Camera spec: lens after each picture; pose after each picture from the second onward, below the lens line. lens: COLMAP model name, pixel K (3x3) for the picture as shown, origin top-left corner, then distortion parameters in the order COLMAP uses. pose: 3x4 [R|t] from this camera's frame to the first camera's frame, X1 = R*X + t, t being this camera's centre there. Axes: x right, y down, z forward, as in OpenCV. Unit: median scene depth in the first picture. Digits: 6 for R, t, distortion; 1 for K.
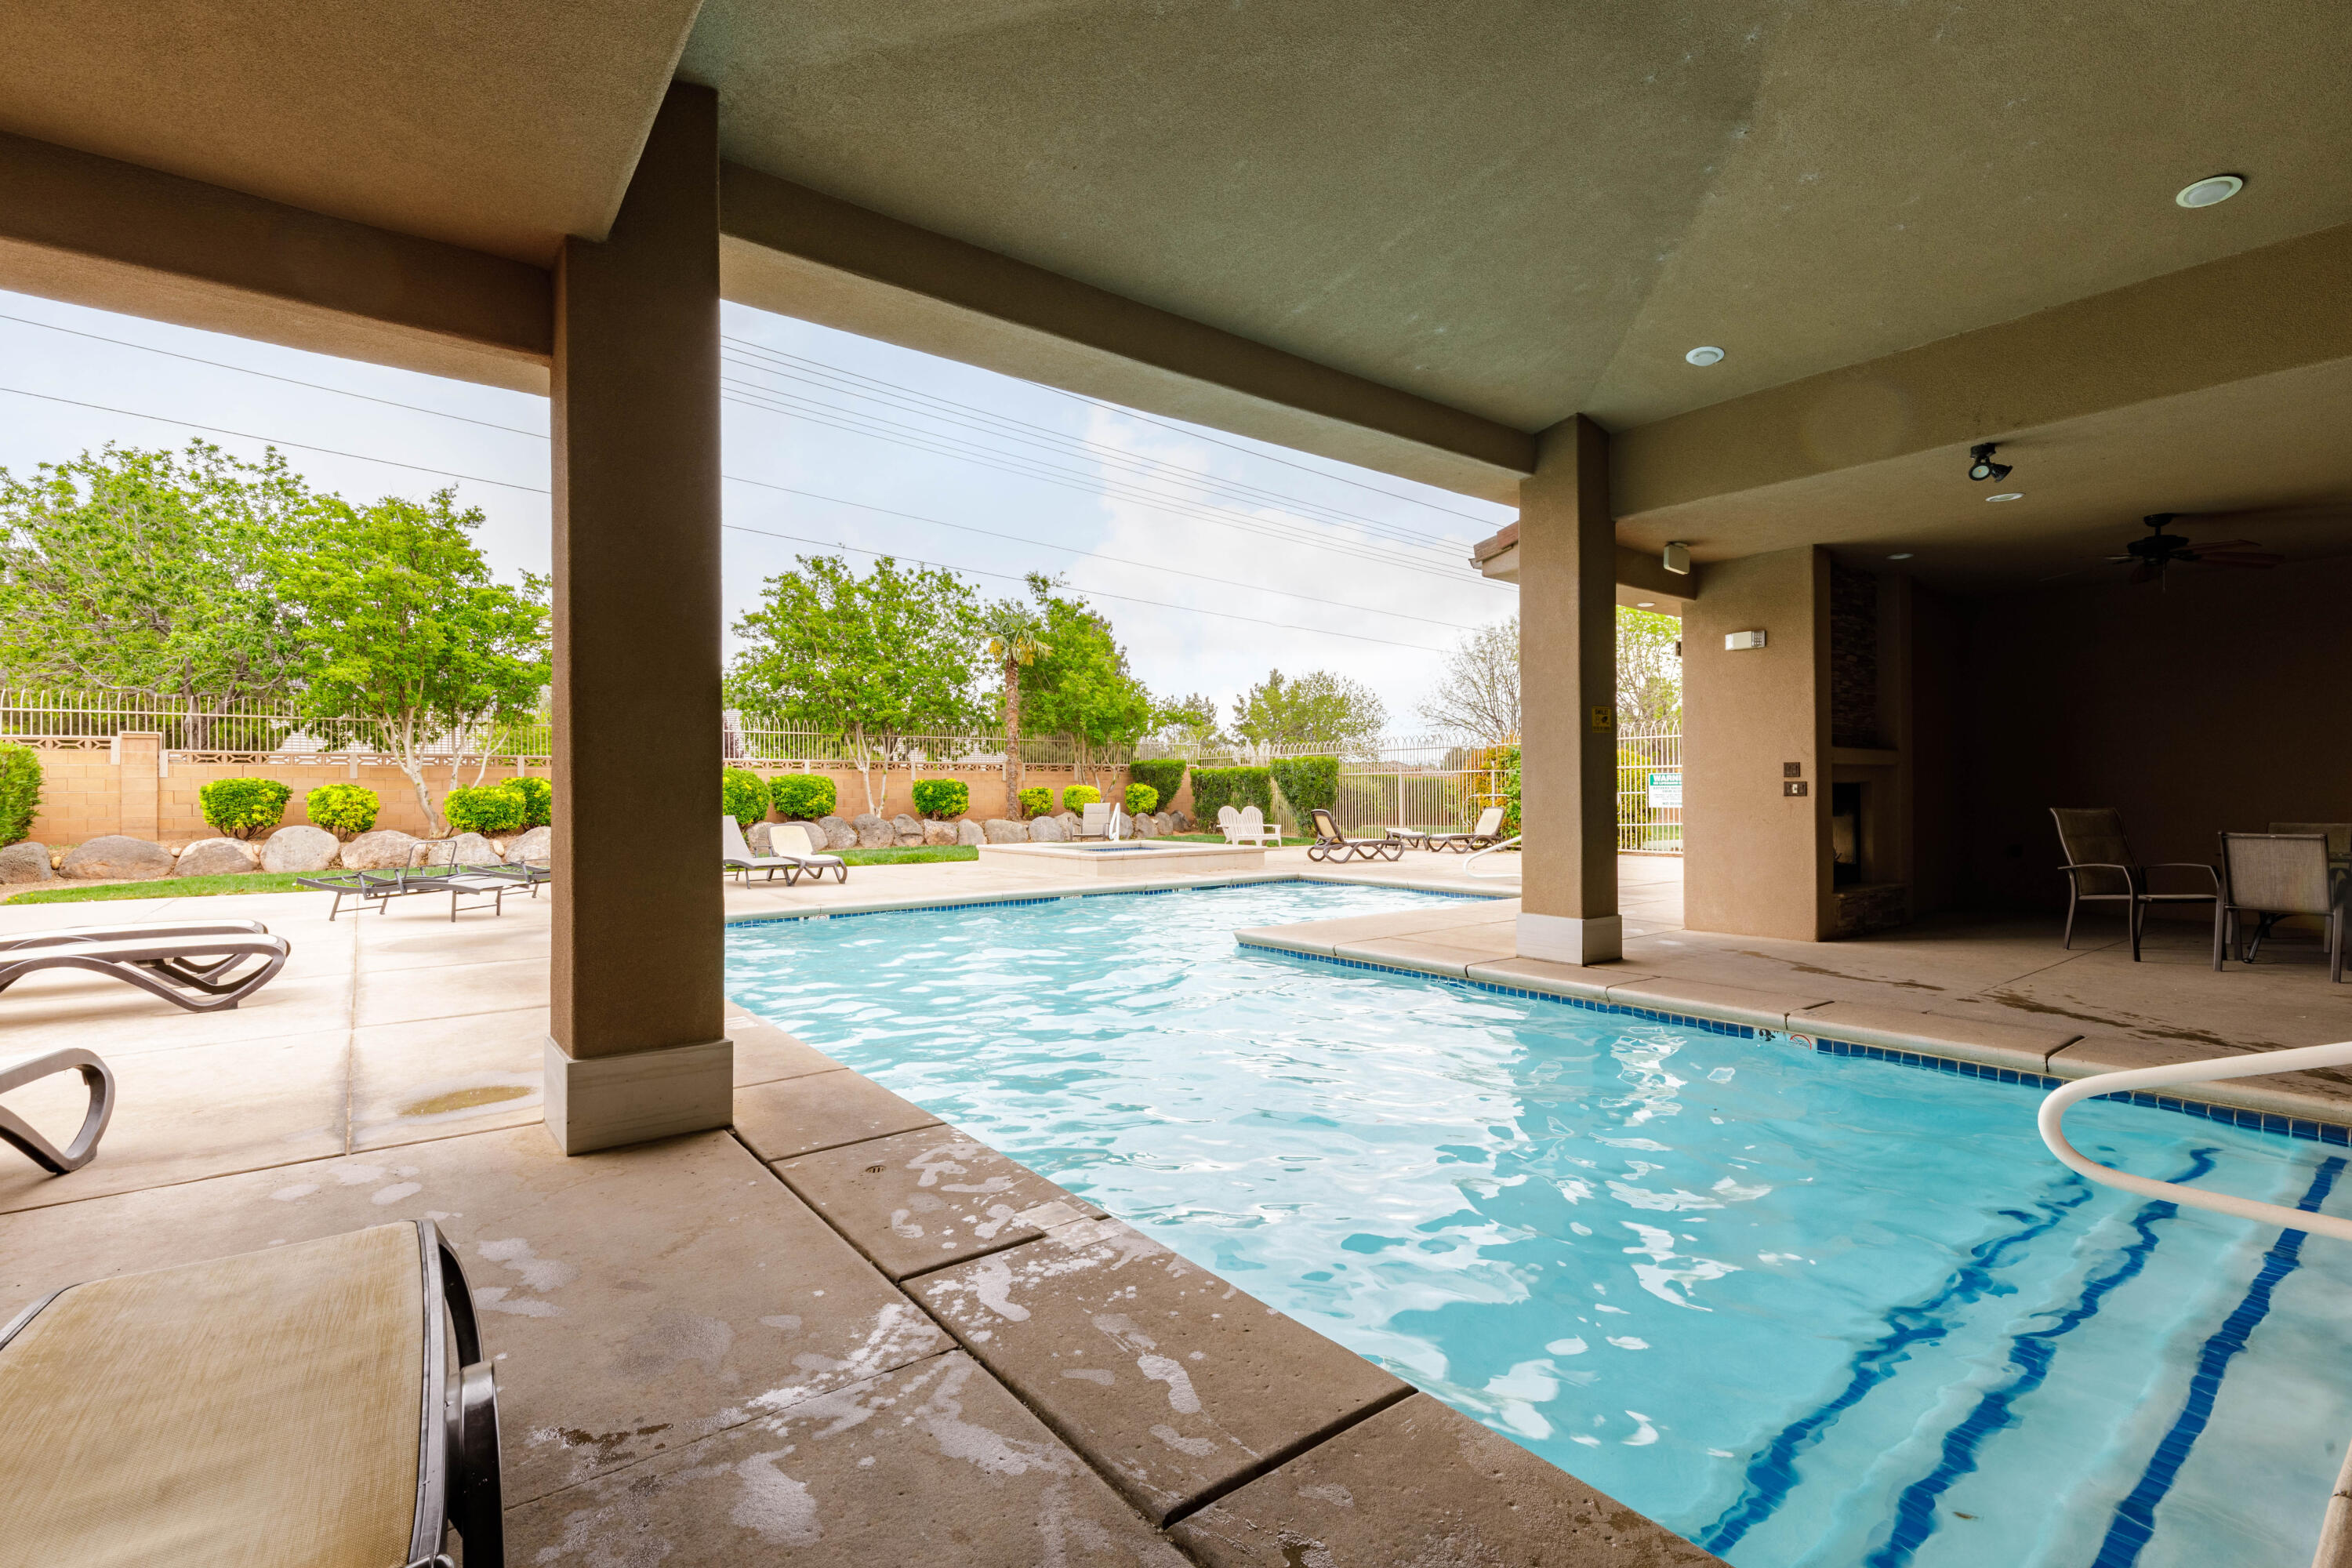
lens RADIAL K [[1052.7, 0, 1166.2], [0, 1052.7, 786.2], [0, 0, 1]] dist [0.003277, 0.000452]
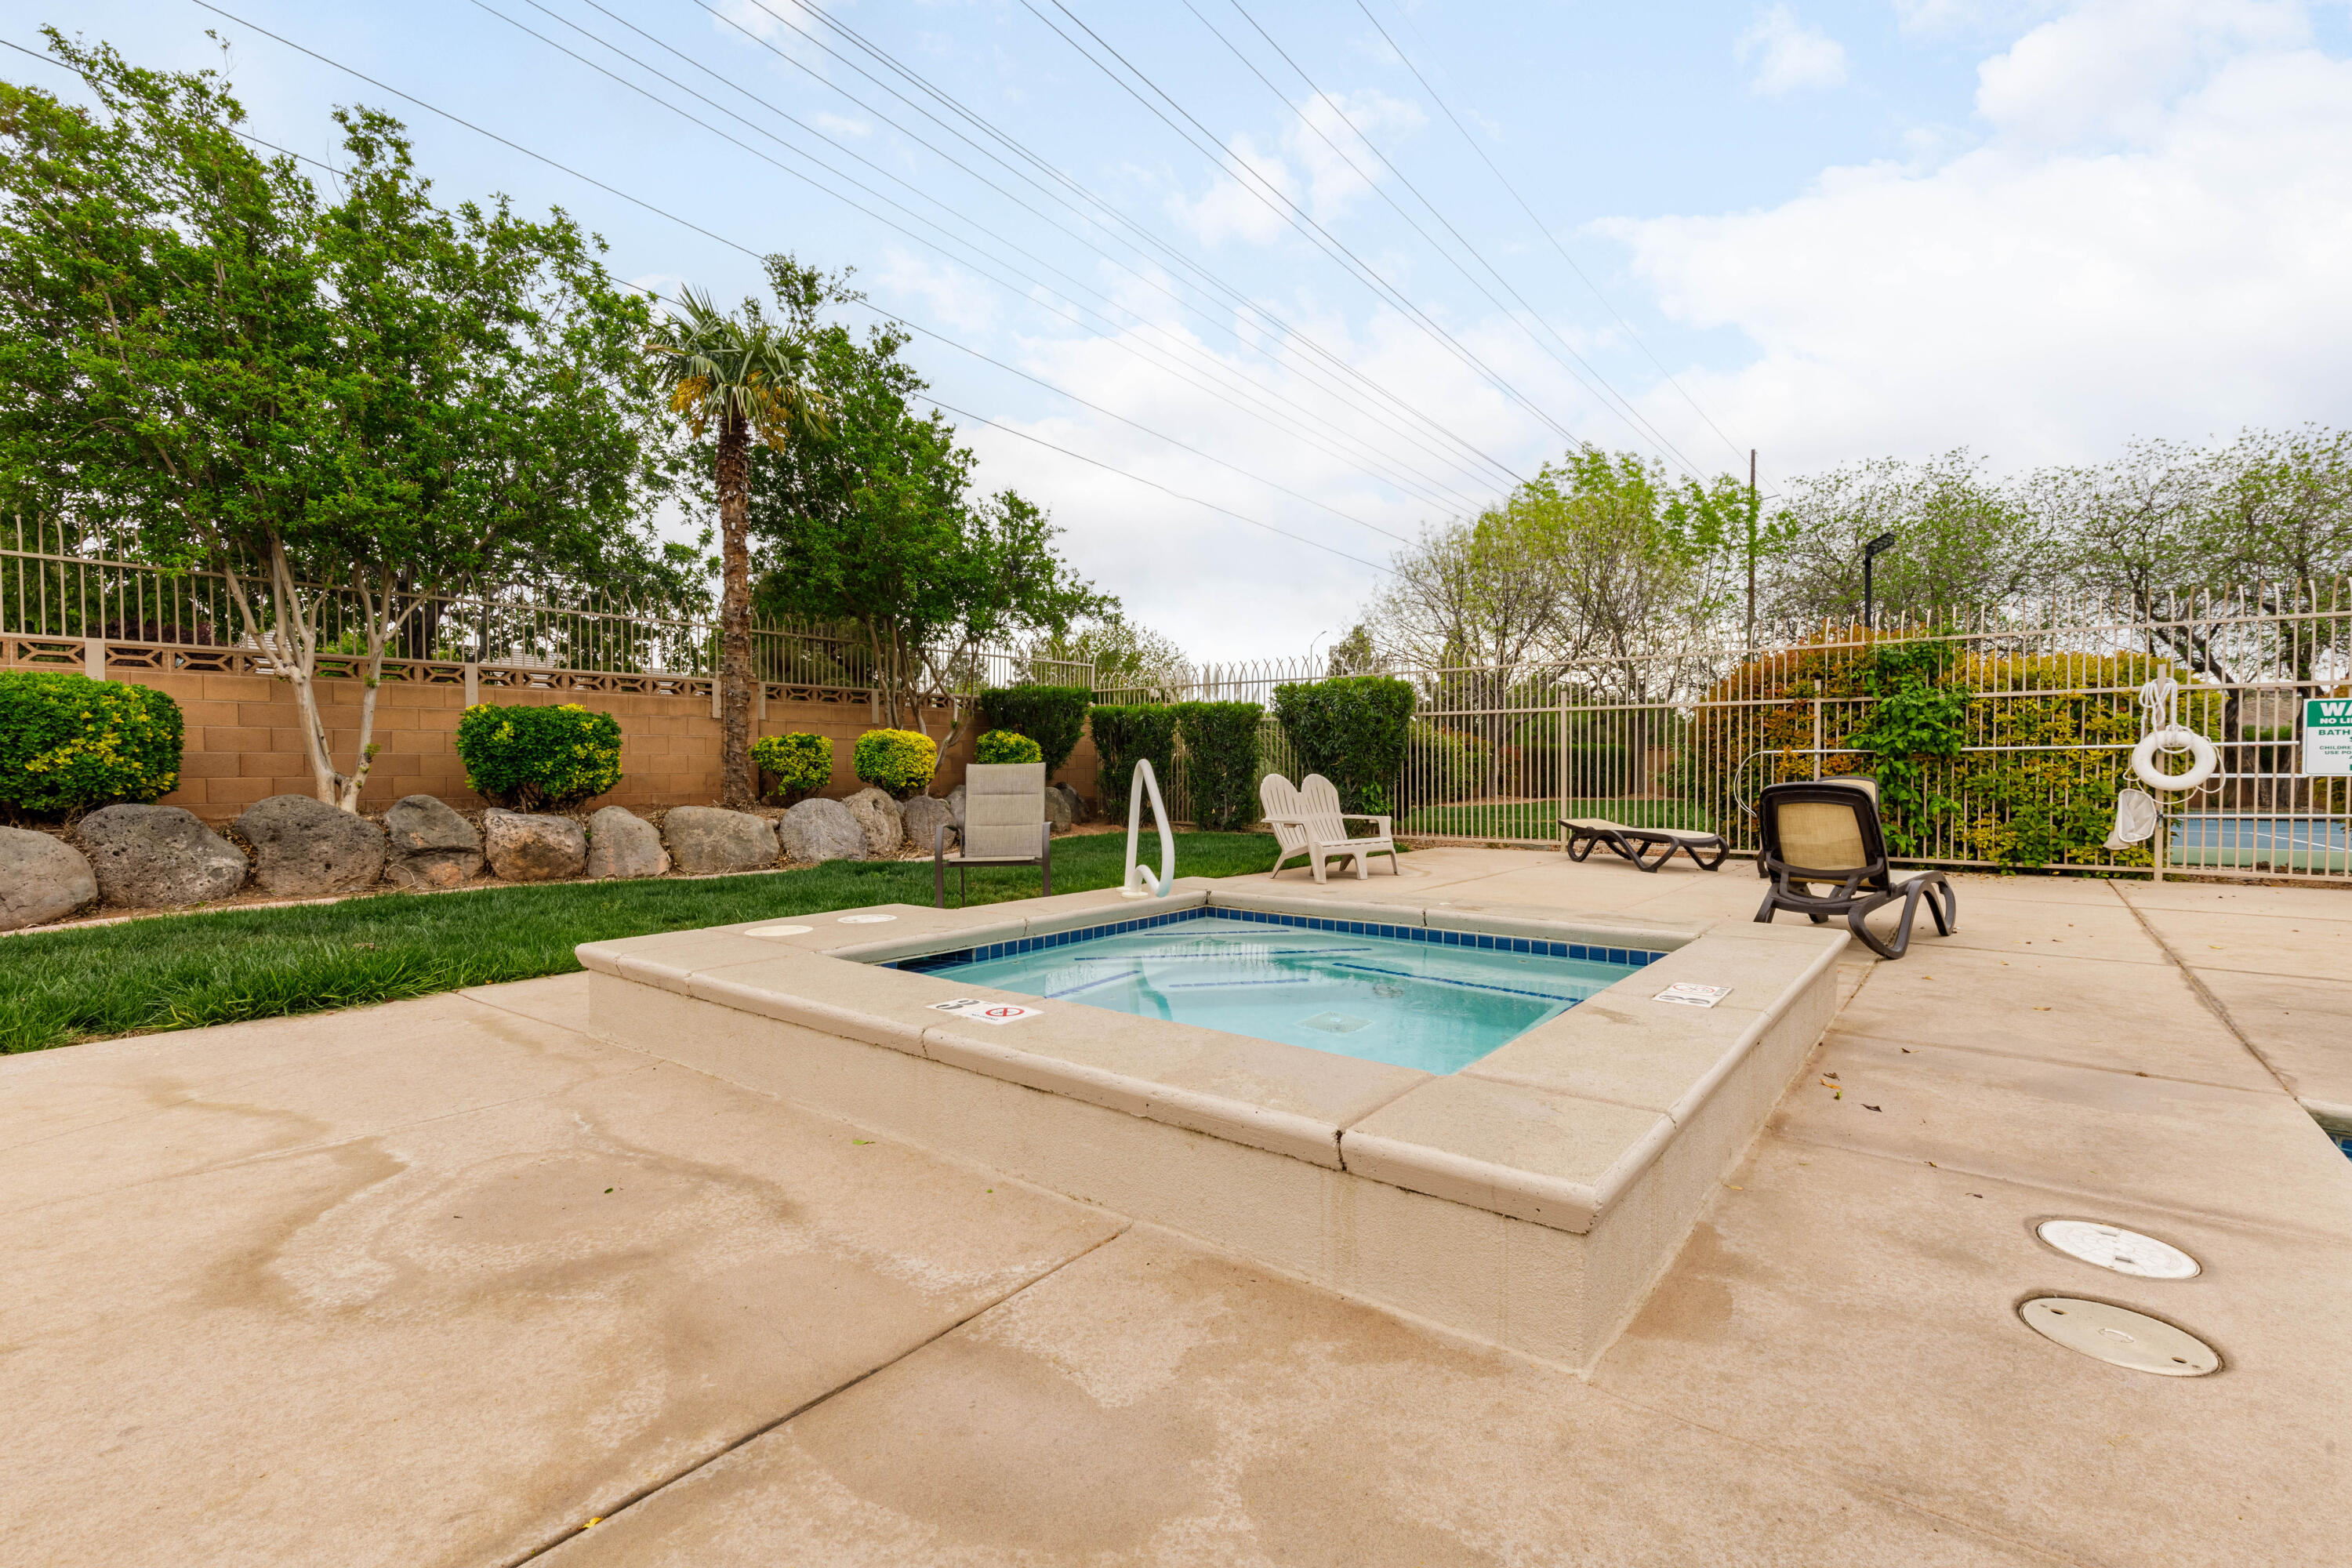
lens RADIAL K [[1052.7, 0, 1179.2], [0, 1052.7, 784.9], [0, 0, 1]] dist [0.003277, 0.000452]
pose [[0.968109, -0.001863, 0.250523, -0.079303], [-0.005195, 0.999608, 0.027509, 0.010422], [-0.250476, -0.027933, 0.967720, 0.539489]]
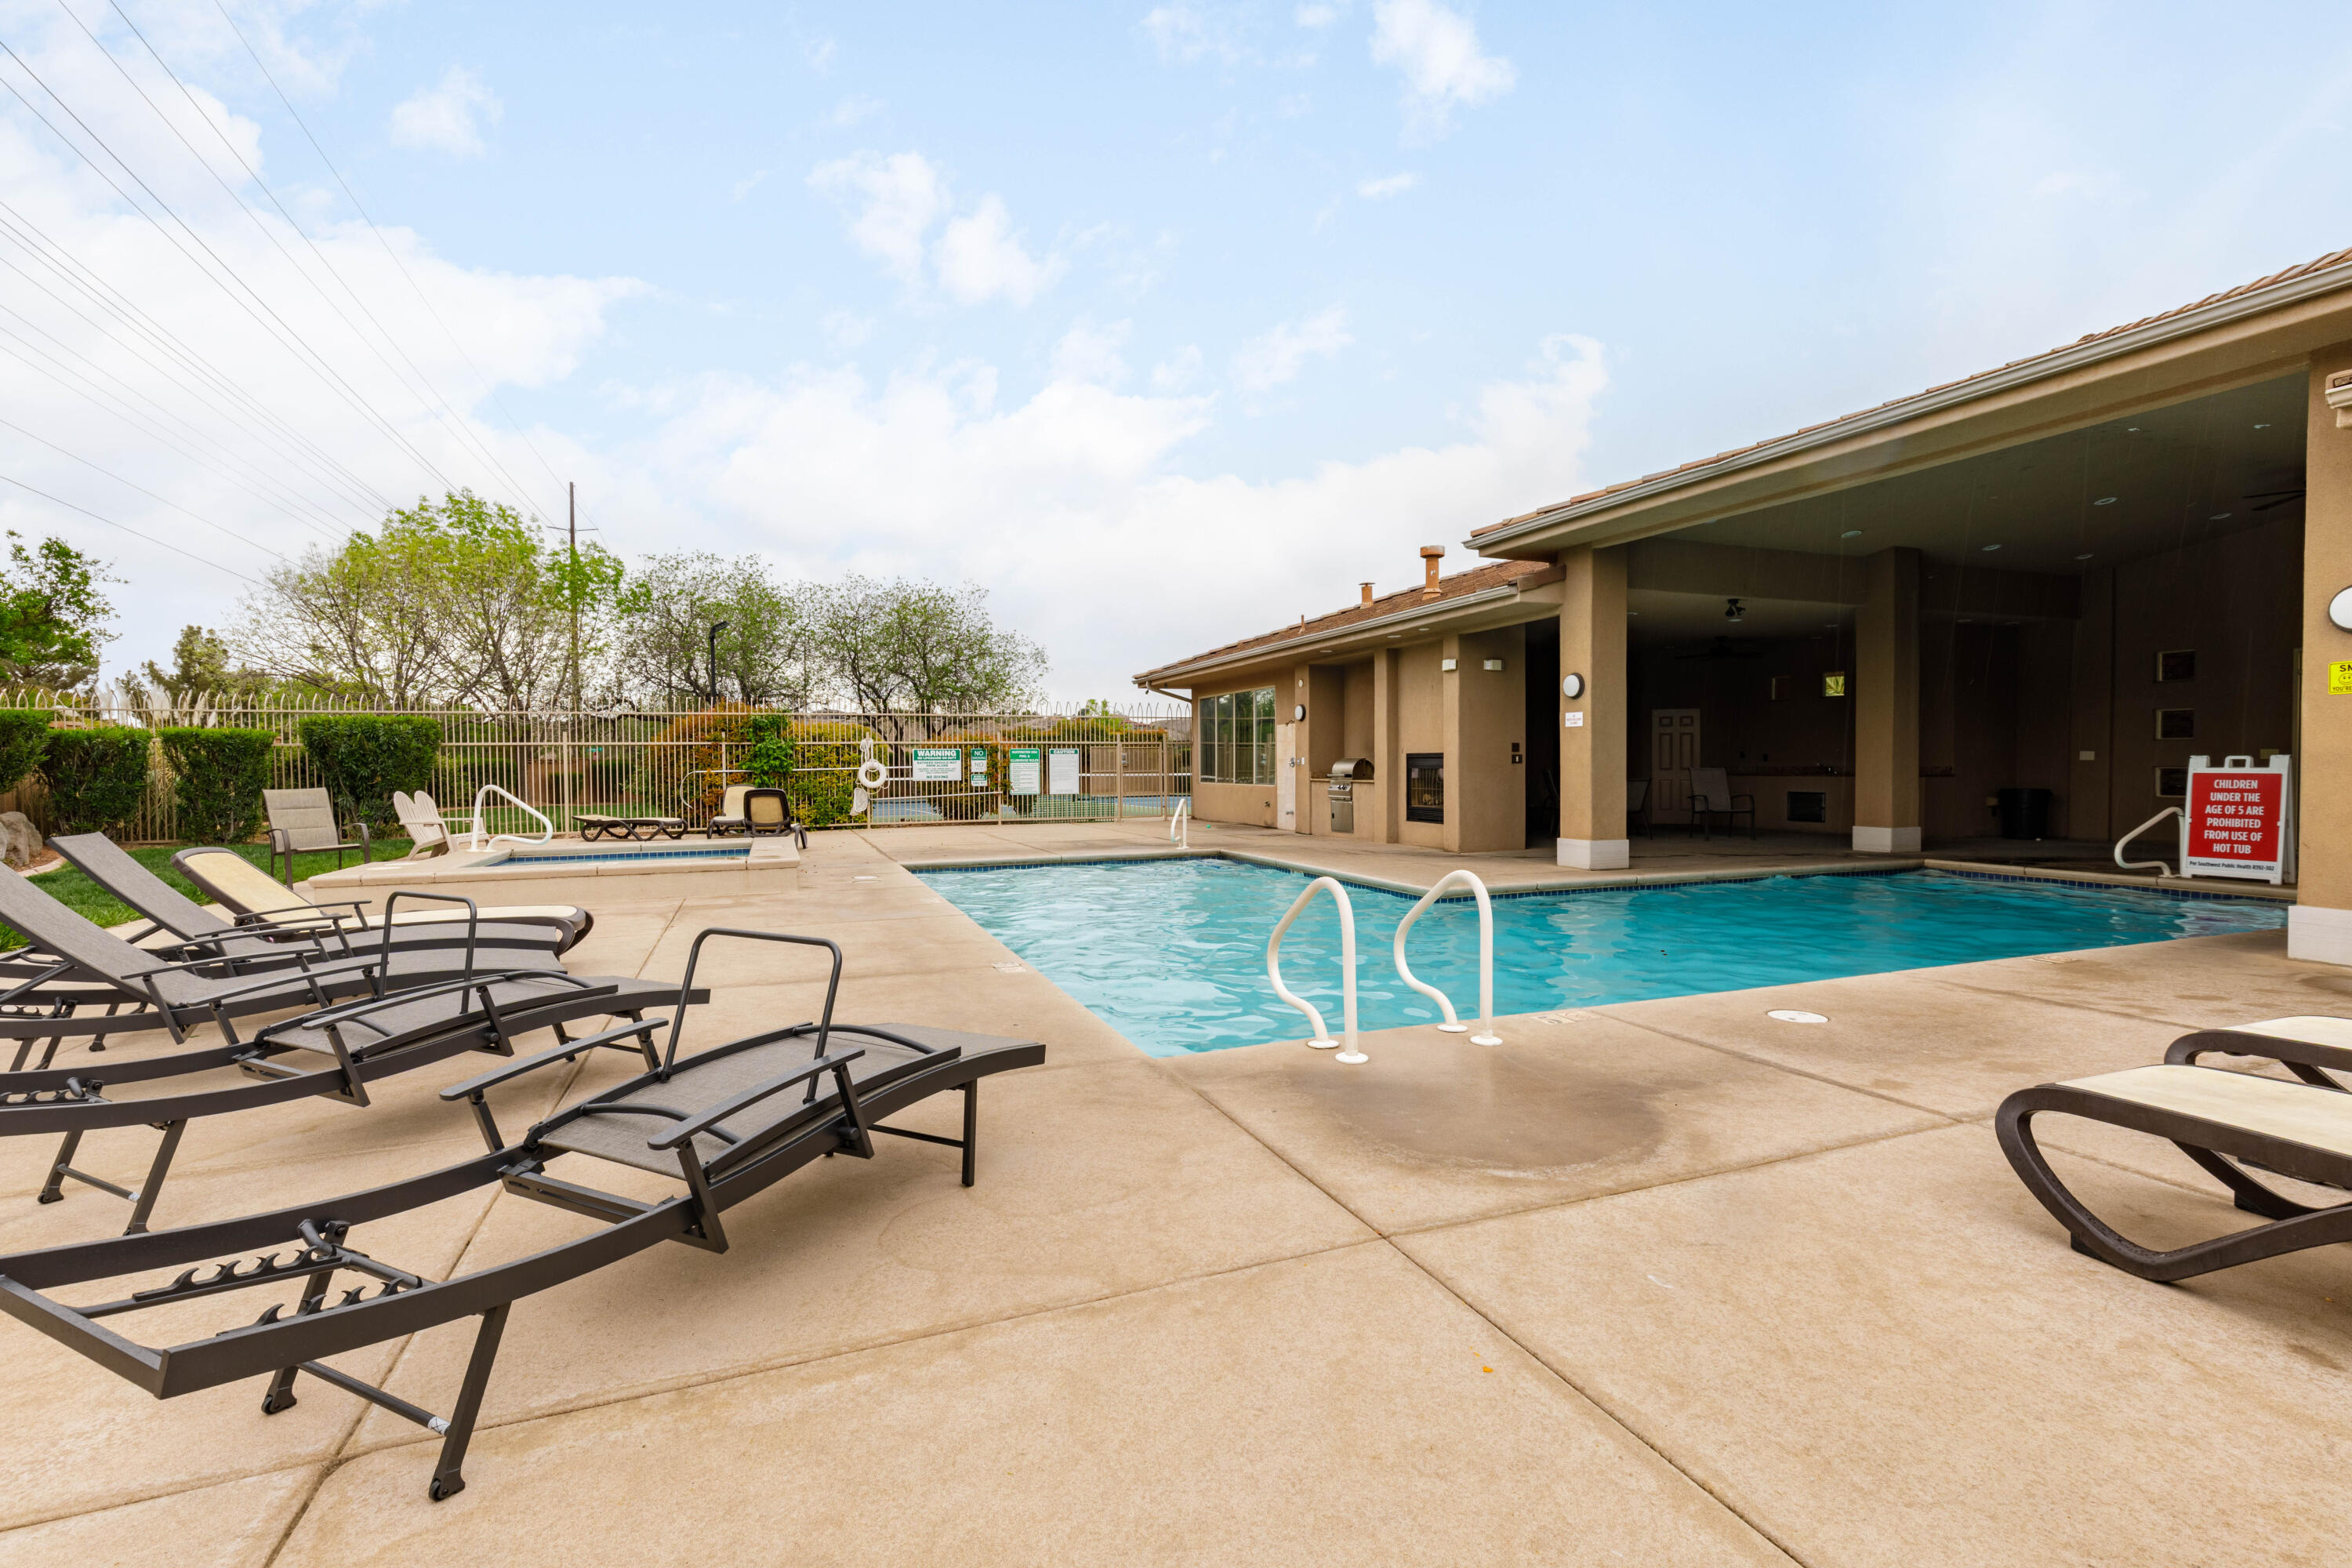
lens RADIAL K [[1052.7, 0, 1188.5], [0, 1052.7, 783.8], [0, 0, 1]] dist [0.003277, 0.000452]
pose [[0.268583, -0.017287, 0.963101, -0.383736], [-0.000804, 0.999835, 0.018170, 0.002021], [-0.963256, -0.005655, 0.268525, 0.346679]]
